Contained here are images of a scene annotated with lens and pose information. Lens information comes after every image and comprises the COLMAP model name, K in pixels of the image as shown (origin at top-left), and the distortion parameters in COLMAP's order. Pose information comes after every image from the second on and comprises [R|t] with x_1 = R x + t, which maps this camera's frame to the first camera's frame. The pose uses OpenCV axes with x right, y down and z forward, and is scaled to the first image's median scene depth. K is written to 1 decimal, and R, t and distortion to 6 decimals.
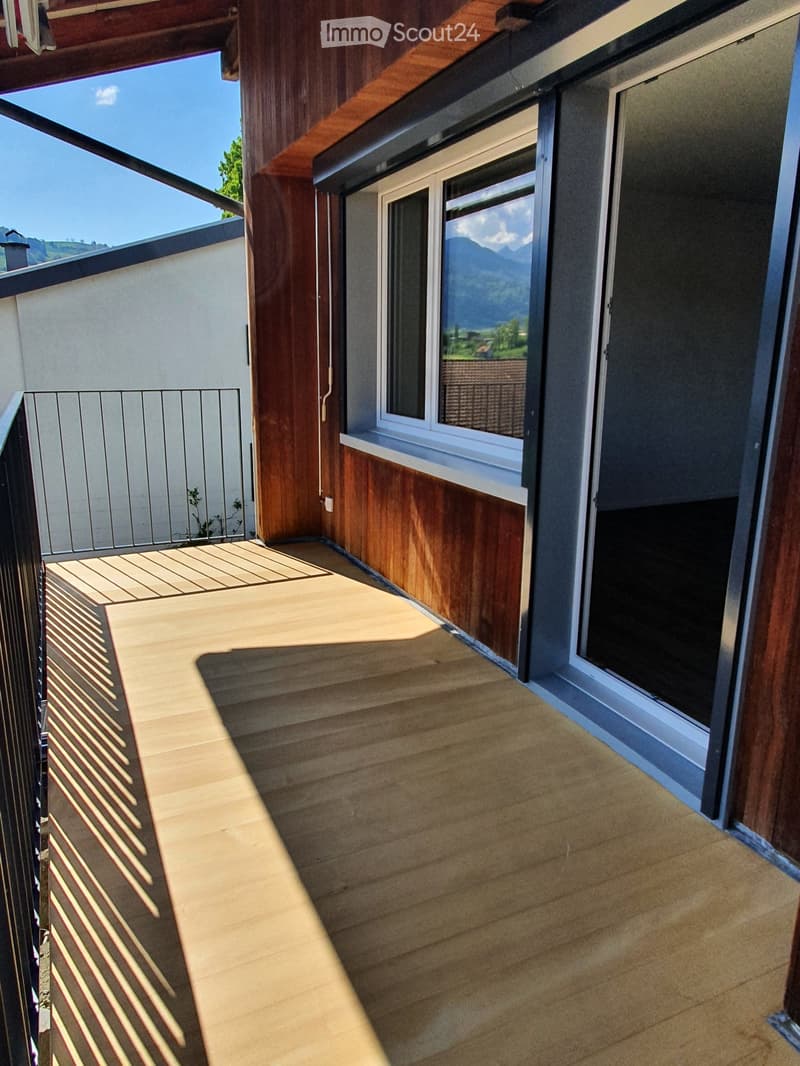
lens RADIAL K [[811.2, 0, 400.0], [0, 811.2, 533.0], [0, 0, 1]] dist [0.059180, -0.000251]
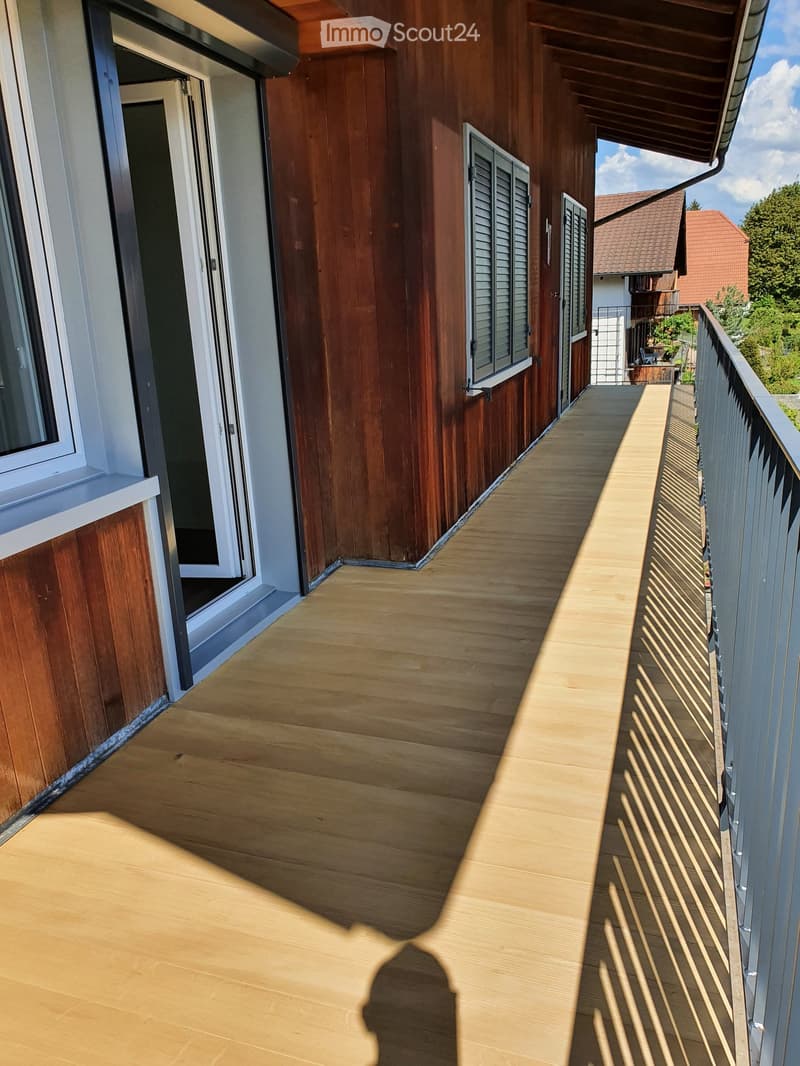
lens RADIAL K [[811.2, 0, 400.0], [0, 811.2, 533.0], [0, 0, 1]] dist [0.059180, -0.000251]
pose [[-0.743342, -0.137947, 0.654533, -0.680502], [0.222254, 0.871978, 0.436185, -0.352189], [-0.630909, 0.469708, -0.617519, 1.561903]]
